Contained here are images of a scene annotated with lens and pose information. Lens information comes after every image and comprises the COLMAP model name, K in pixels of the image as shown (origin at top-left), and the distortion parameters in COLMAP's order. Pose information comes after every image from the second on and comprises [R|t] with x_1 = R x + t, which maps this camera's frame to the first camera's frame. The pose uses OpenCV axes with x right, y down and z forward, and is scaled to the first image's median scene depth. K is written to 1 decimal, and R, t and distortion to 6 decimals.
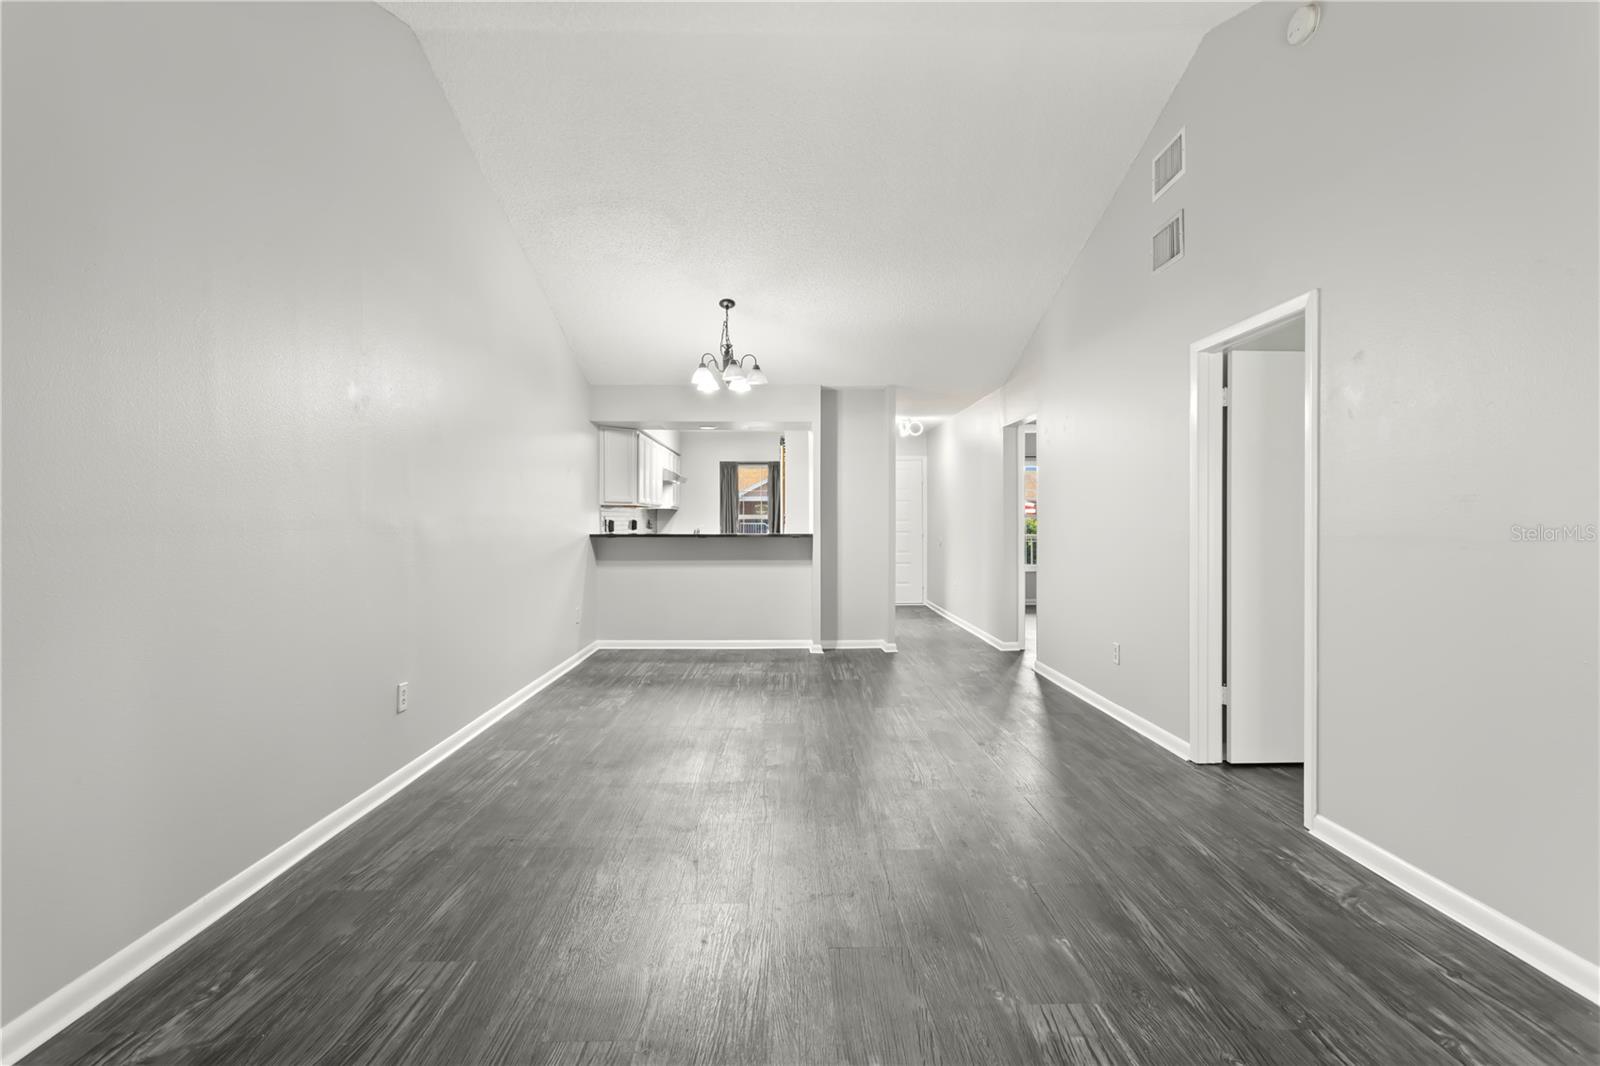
lens RADIAL K [[766.1, 0, 790.3], [0, 766.1, 520.2], [0, 0, 1]] dist [0.003602, 0.002934]
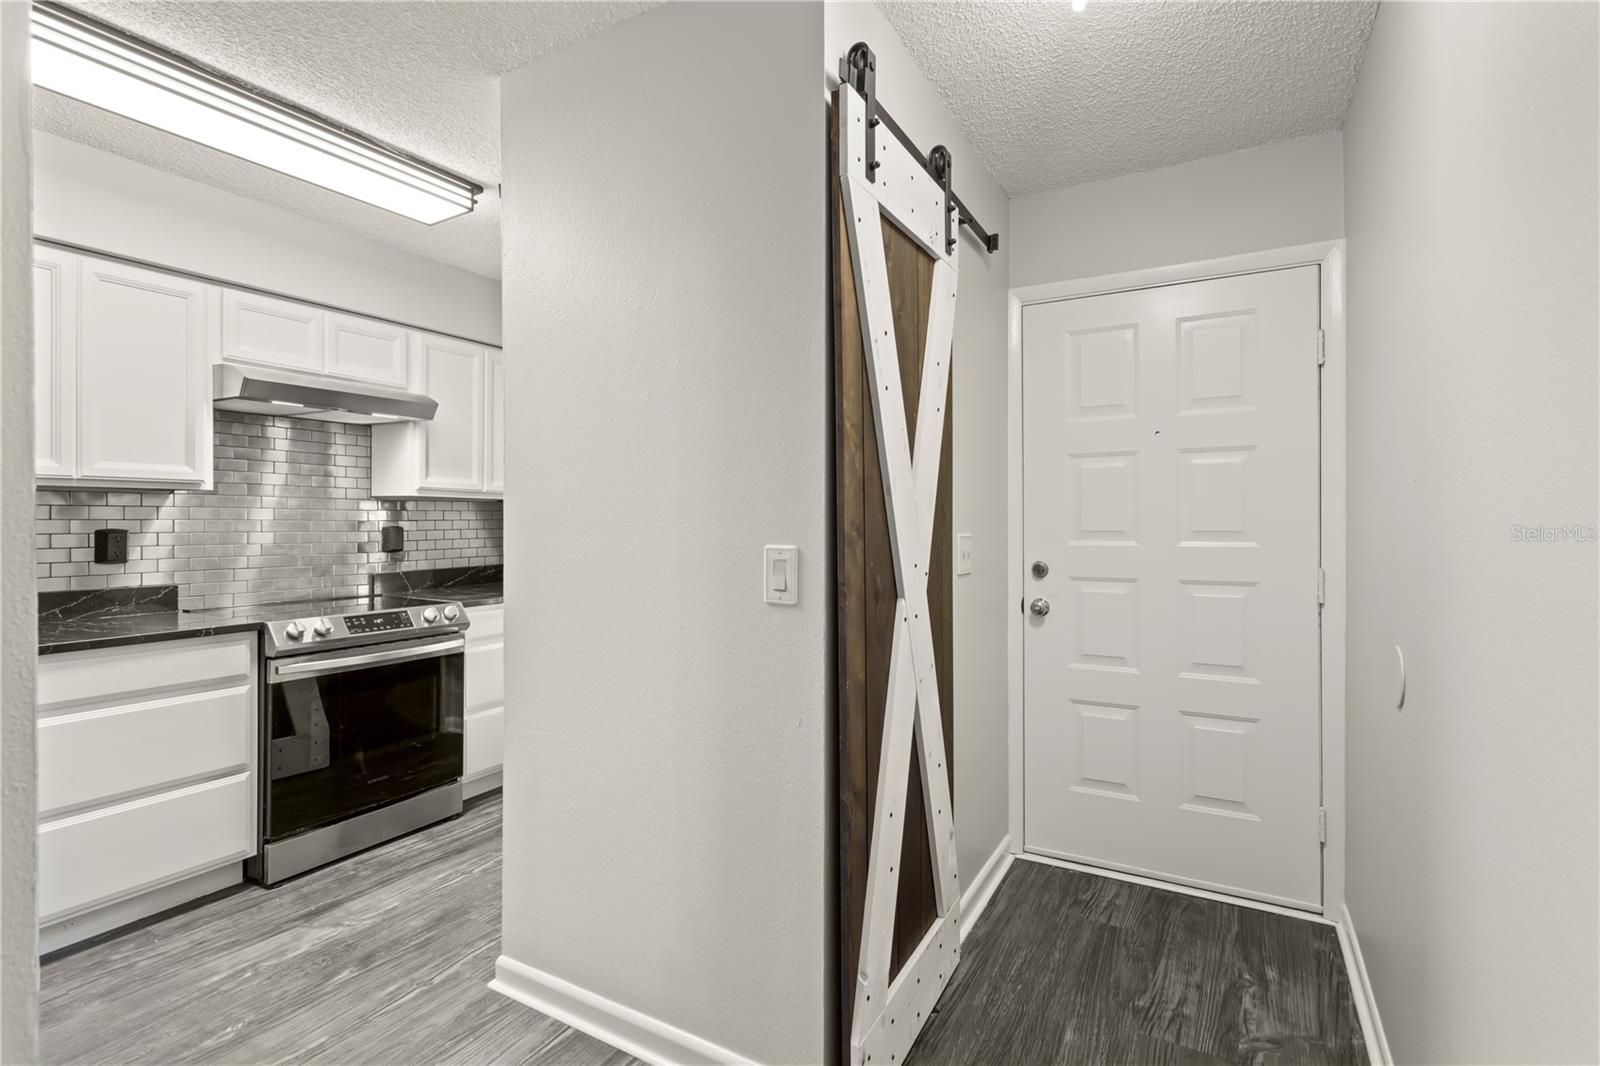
lens RADIAL K [[766.1, 0, 778.3], [0, 766.1, 525.3], [0, 0, 1]] dist [0.003602, 0.002934]
pose [[0.854790, 0.004073, -0.518958, 0.246234], [-0.000885, 0.999979, 0.006392, -0.005537], [0.518973, -0.005004, 0.854776, 1.163755]]
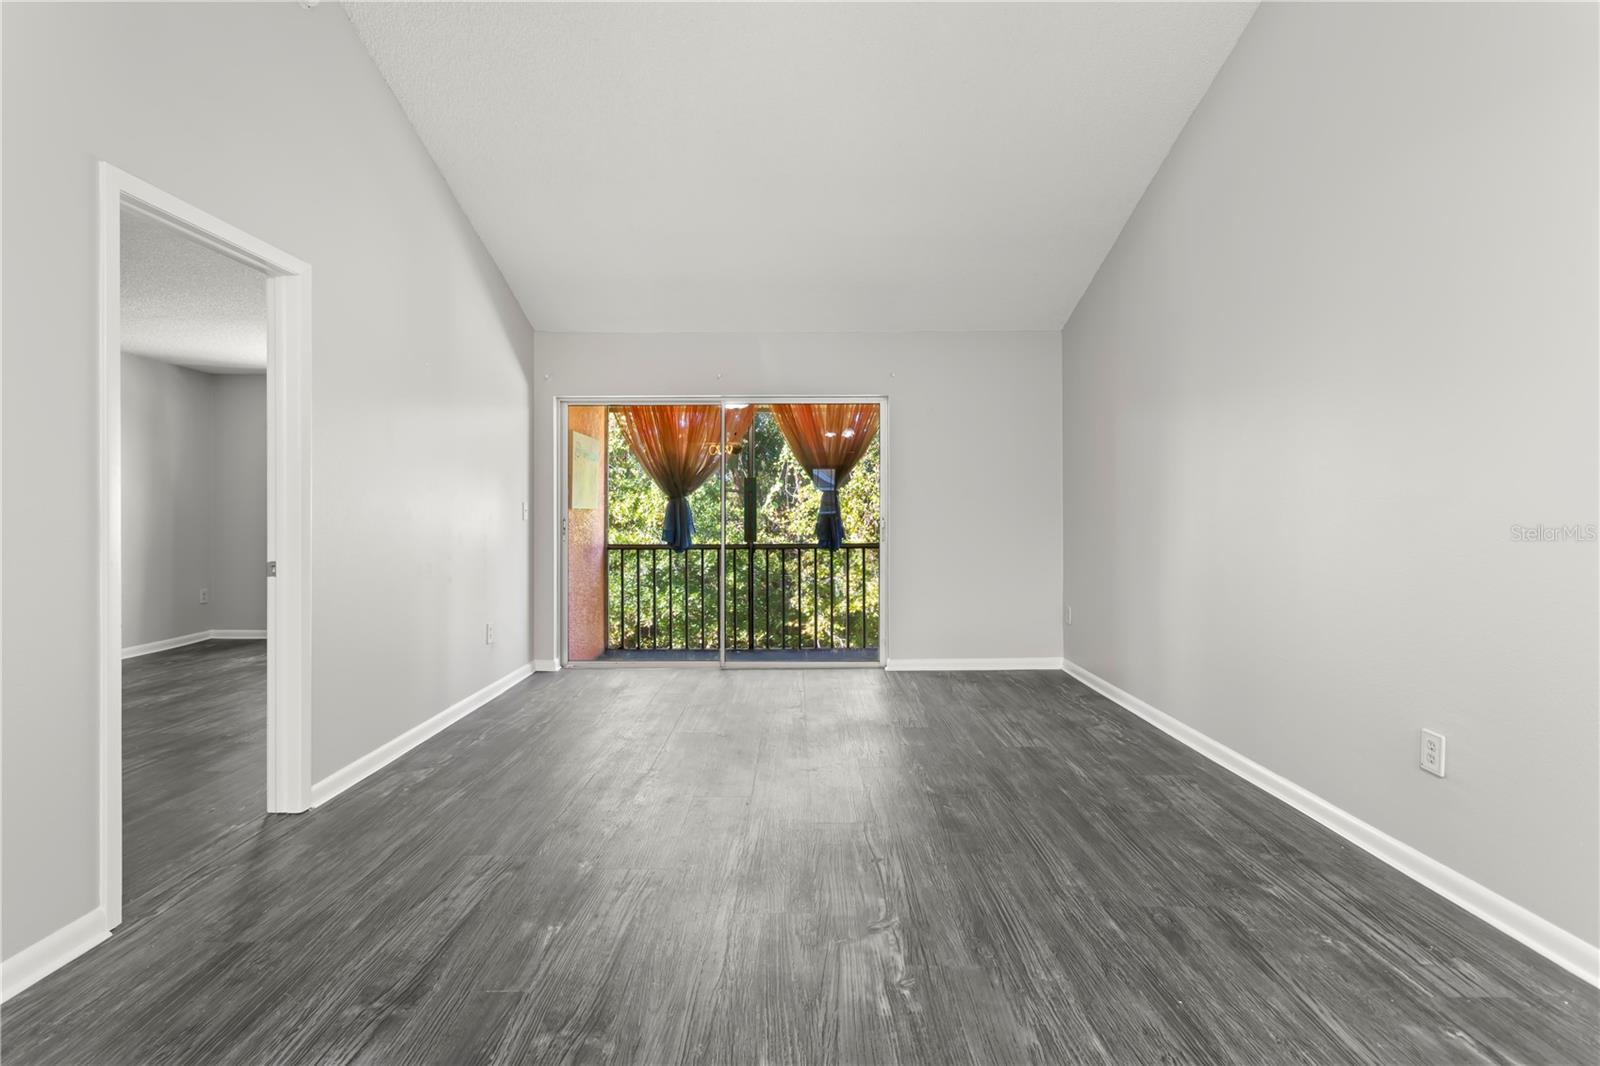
lens RADIAL K [[766.1, 0, 796.3], [0, 766.1, 504.6], [0, 0, 1]] dist [0.003602, 0.002934]
pose [[-0.999937, 0.005073, 0.010028, 0.016998], [0.004944, 0.999906, -0.012814, 0.012570], [-0.010092, -0.012763, -0.999868, 0.872671]]
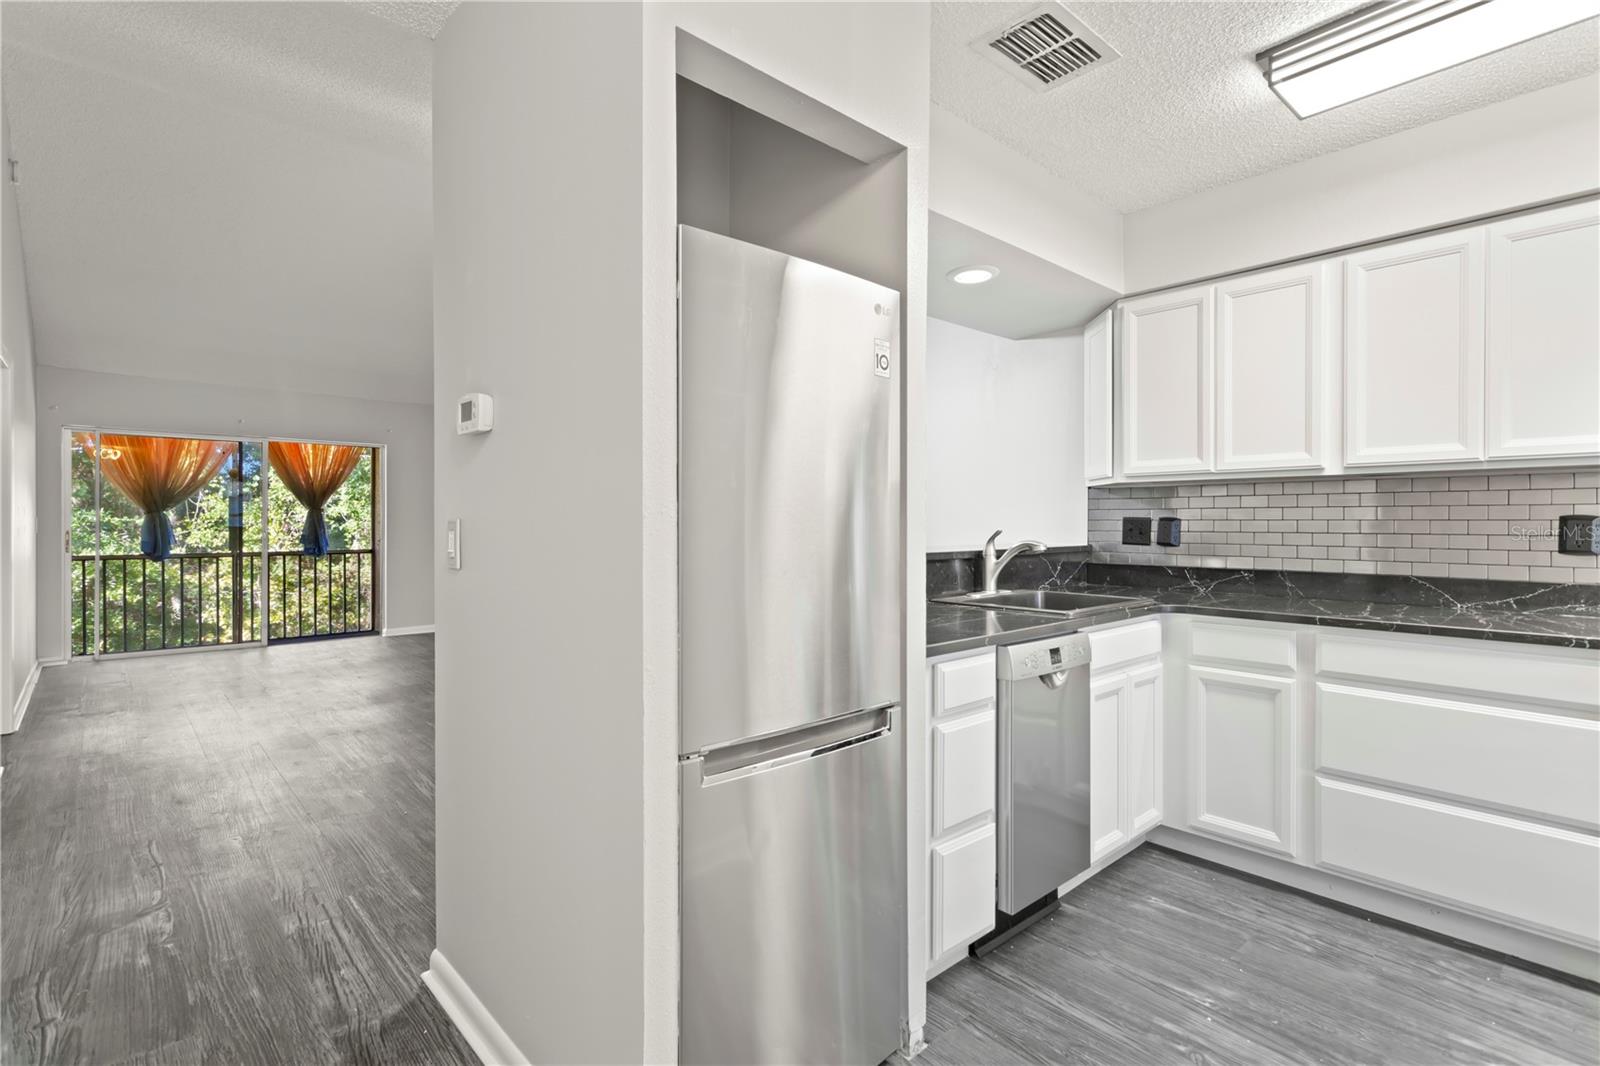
lens RADIAL K [[766.1, 0, 799.1], [0, 766.1, 526.7], [0, 0, 1]] dist [0.003602, 0.002934]
pose [[-0.747211, 0.004293, -0.664573, 0.235282], [-0.000144, 0.999978, 0.006621, 0.002429], [0.664587, 0.005043, -0.747194, 1.357032]]
